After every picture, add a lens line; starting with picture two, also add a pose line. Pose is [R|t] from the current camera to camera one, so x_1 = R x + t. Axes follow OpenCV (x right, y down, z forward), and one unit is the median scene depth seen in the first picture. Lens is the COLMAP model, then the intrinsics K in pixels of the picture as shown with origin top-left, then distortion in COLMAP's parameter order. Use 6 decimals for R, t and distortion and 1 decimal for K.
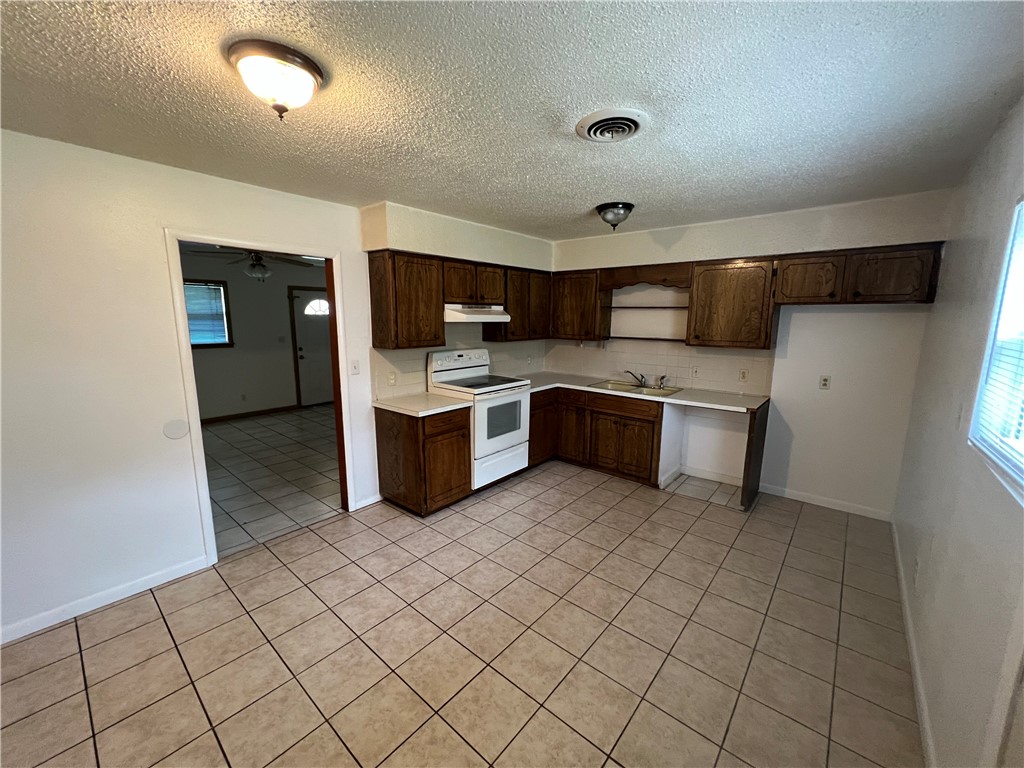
lens RADIAL K [[405.9, 0, 512.0], [0, 405.9, 384.0], [0, 0, 1]] dist [0.000883, -0.000033]
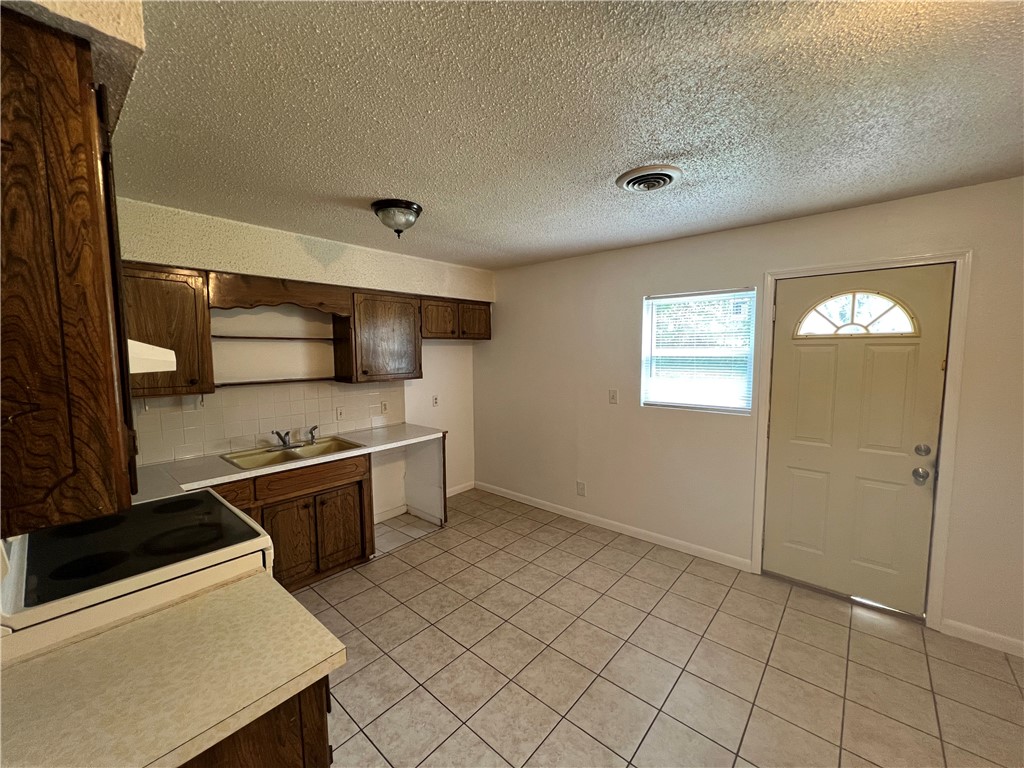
lens RADIAL K [[405.9, 0, 512.0], [0, 405.9, 384.0], [0, 0, 1]] dist [0.000883, -0.000033]
pose [[0.020900, -0.092302, 0.995512, -0.496742], [0.173481, 0.980959, 0.087310, -0.132179], [-0.984616, 0.170877, 0.036514, 0.766771]]
